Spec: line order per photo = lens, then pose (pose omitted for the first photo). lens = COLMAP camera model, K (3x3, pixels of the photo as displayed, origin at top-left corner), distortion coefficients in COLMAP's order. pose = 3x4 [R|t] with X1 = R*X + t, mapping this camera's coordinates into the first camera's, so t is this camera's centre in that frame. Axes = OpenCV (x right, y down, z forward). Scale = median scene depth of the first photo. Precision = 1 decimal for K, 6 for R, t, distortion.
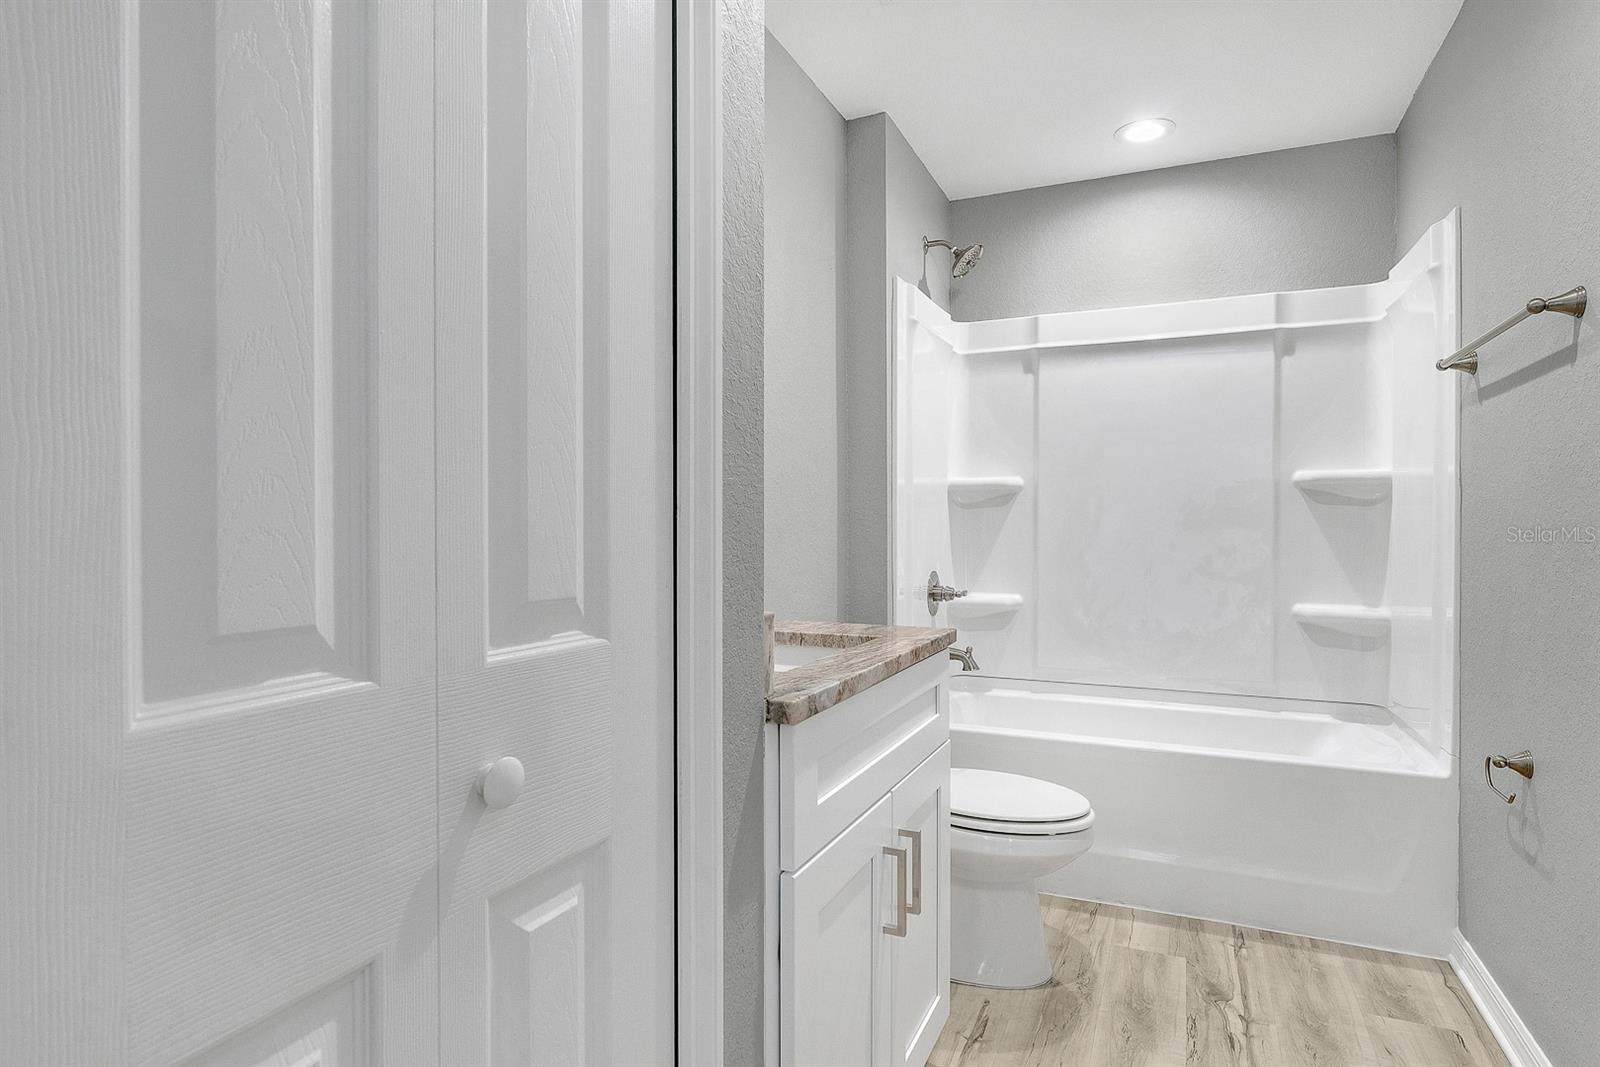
lens RADIAL K [[864.2, 0, 809.4], [0, 864.2, 534.7], [0, 0, 1]] dist [0.000652, -0.000349]
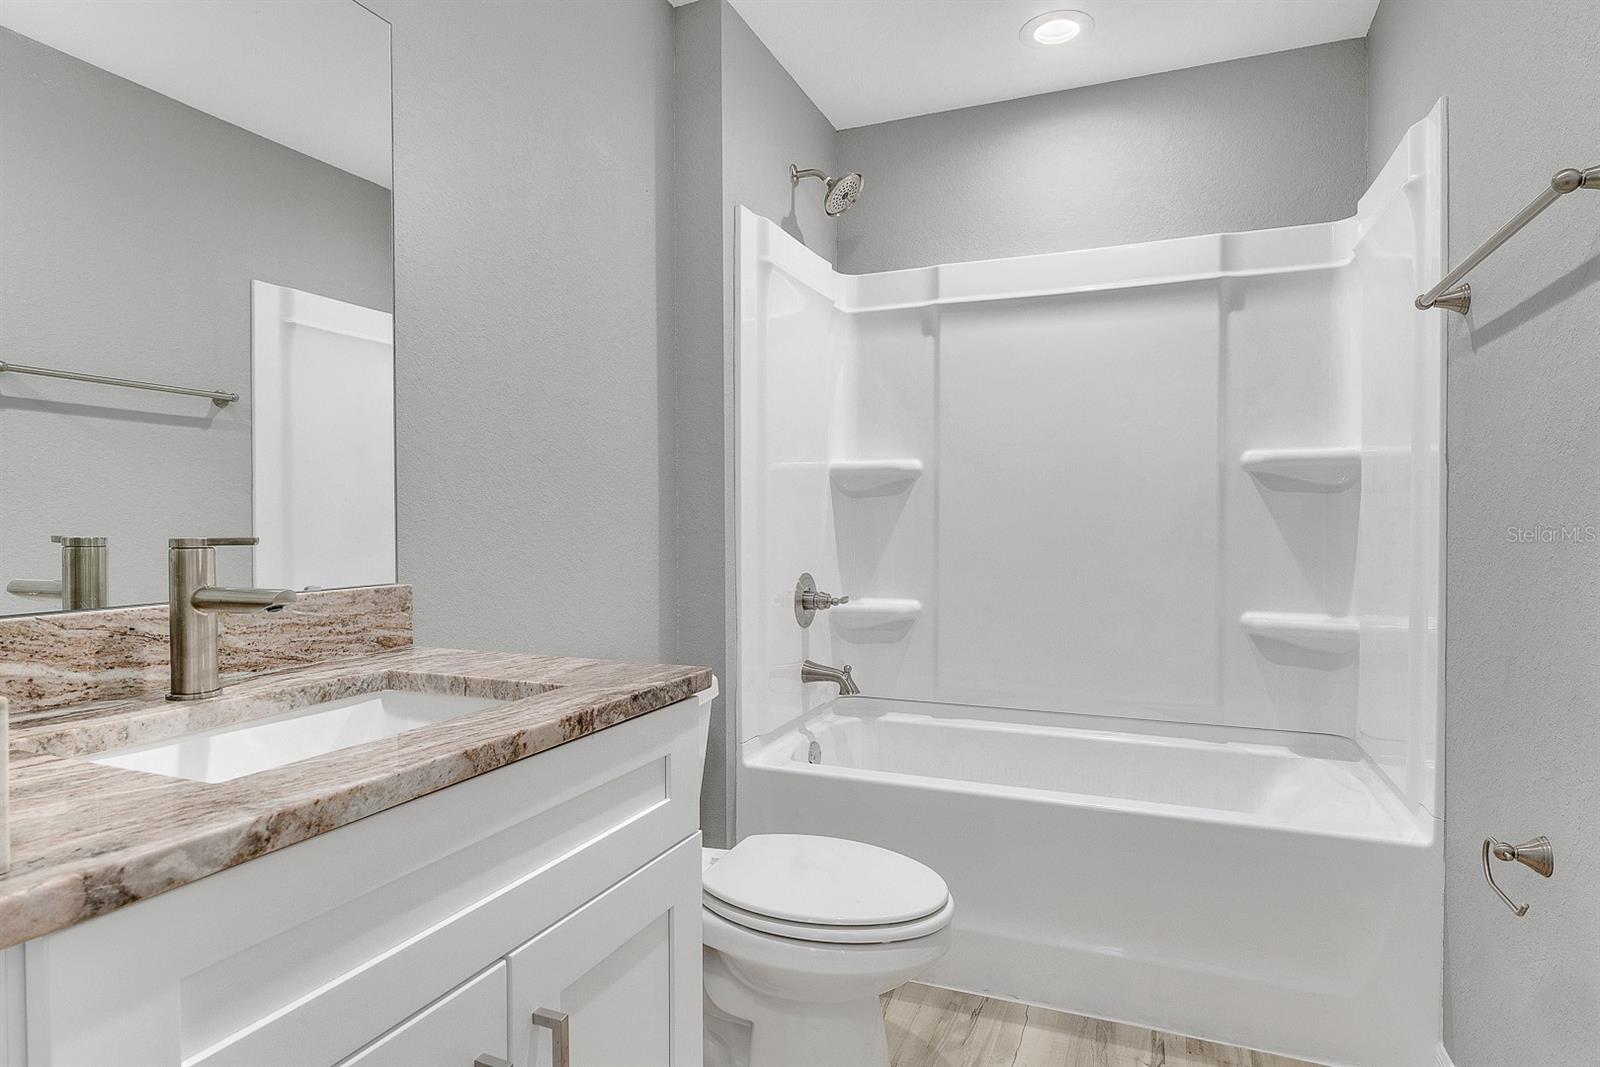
lens RADIAL K [[864.2, 0, 792.0], [0, 864.2, 533.0], [0, 0, 1]] dist [0.000652, -0.000349]
pose [[0.999996, -0.001707, 0.002048, 0.136360], [0.001696, 0.999984, 0.005309, -0.000674], [-0.002057, -0.005306, 0.999984, 0.186950]]
